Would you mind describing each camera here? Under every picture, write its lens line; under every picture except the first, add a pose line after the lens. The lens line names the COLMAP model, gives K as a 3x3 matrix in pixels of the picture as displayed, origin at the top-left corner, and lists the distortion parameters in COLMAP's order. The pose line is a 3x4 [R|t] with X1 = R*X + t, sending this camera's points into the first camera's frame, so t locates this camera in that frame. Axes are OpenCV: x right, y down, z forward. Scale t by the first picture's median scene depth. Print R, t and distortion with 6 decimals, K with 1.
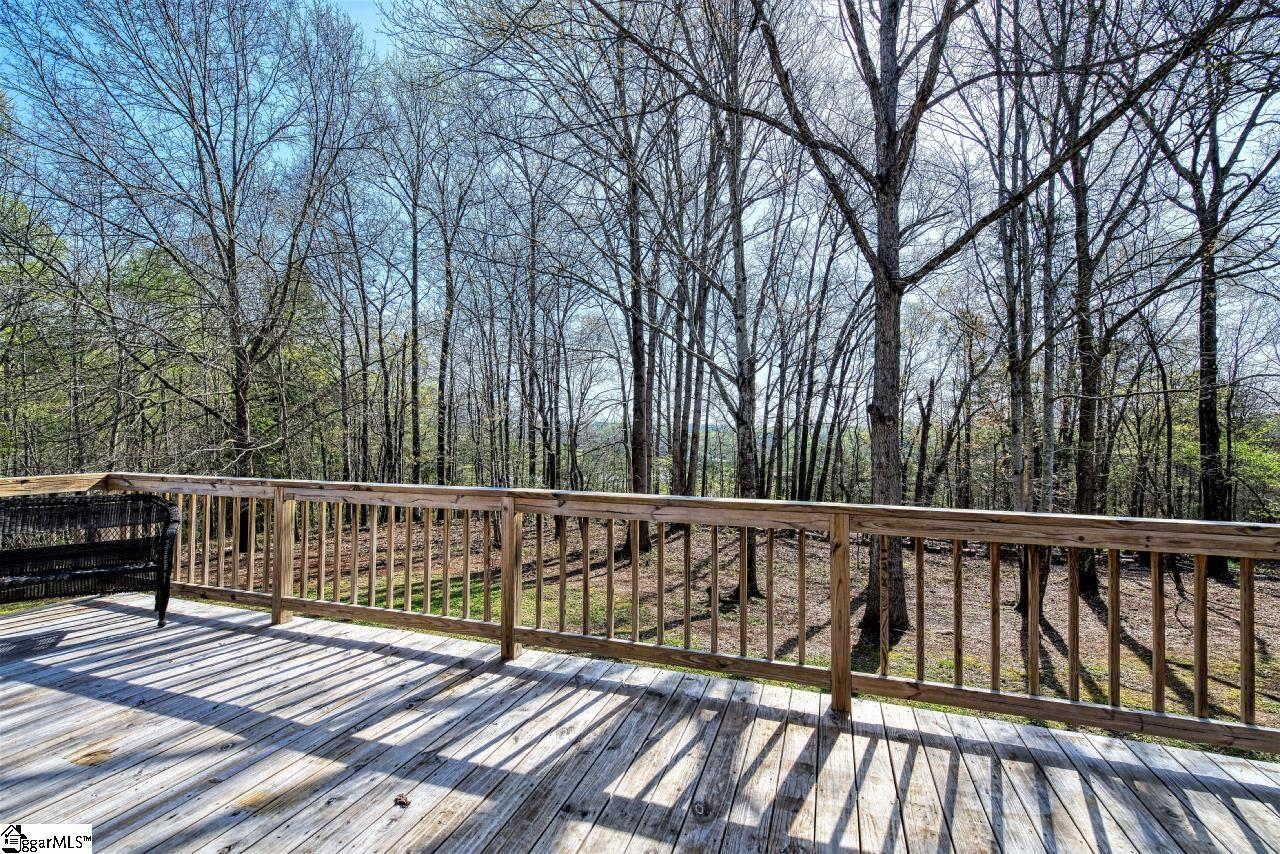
lens RADIAL K [[554.9, 0, 648.4], [0, 554.9, 428.9], [0, 0, 1]] dist [0.004839, 0.000084]
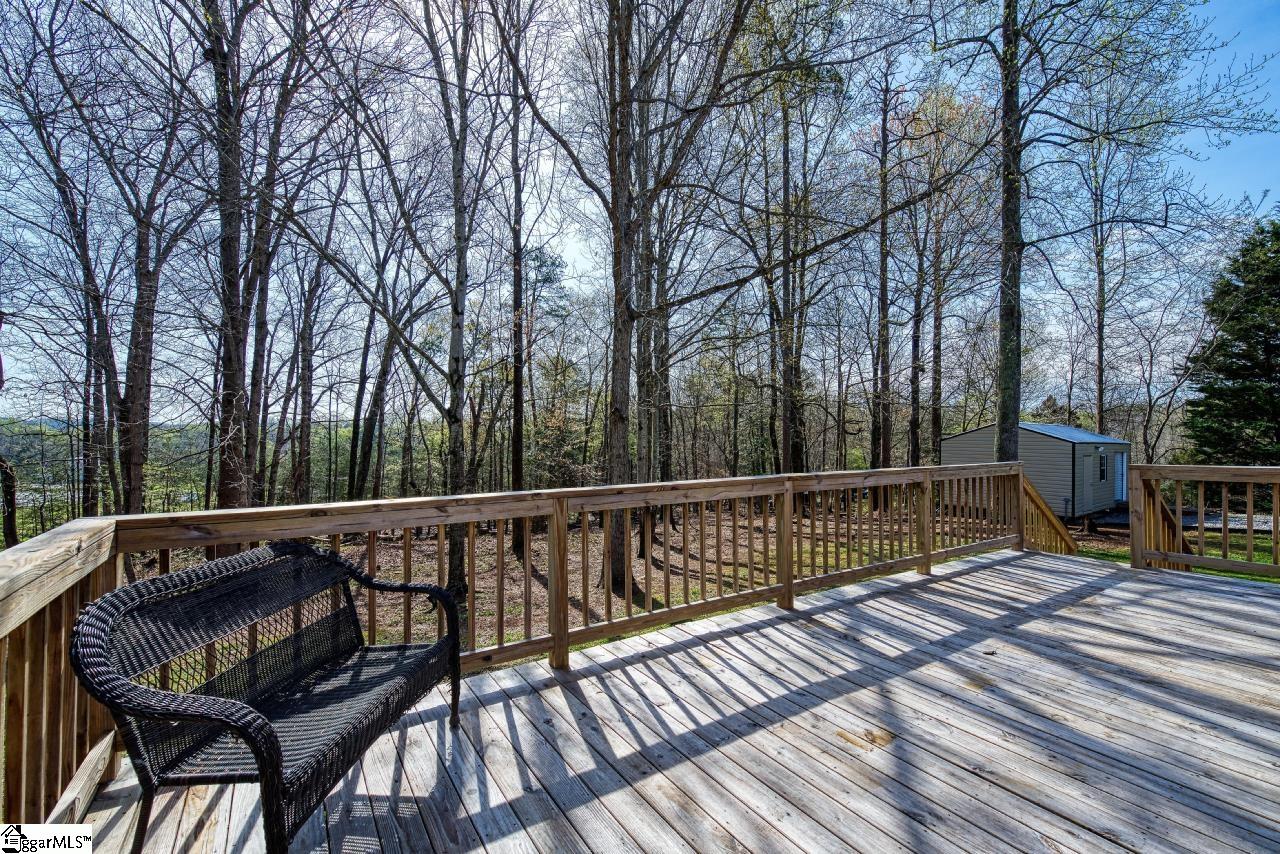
lens RADIAL K [[554.9, 0, 648.4], [0, 554.9, 428.9], [0, 0, 1]] dist [0.004839, 0.000084]
pose [[0.620702, -0.007364, 0.784012, -1.471713], [-0.002784, 0.999929, 0.011597, -0.008368], [-0.784041, -0.009381, 0.620638, 0.482113]]
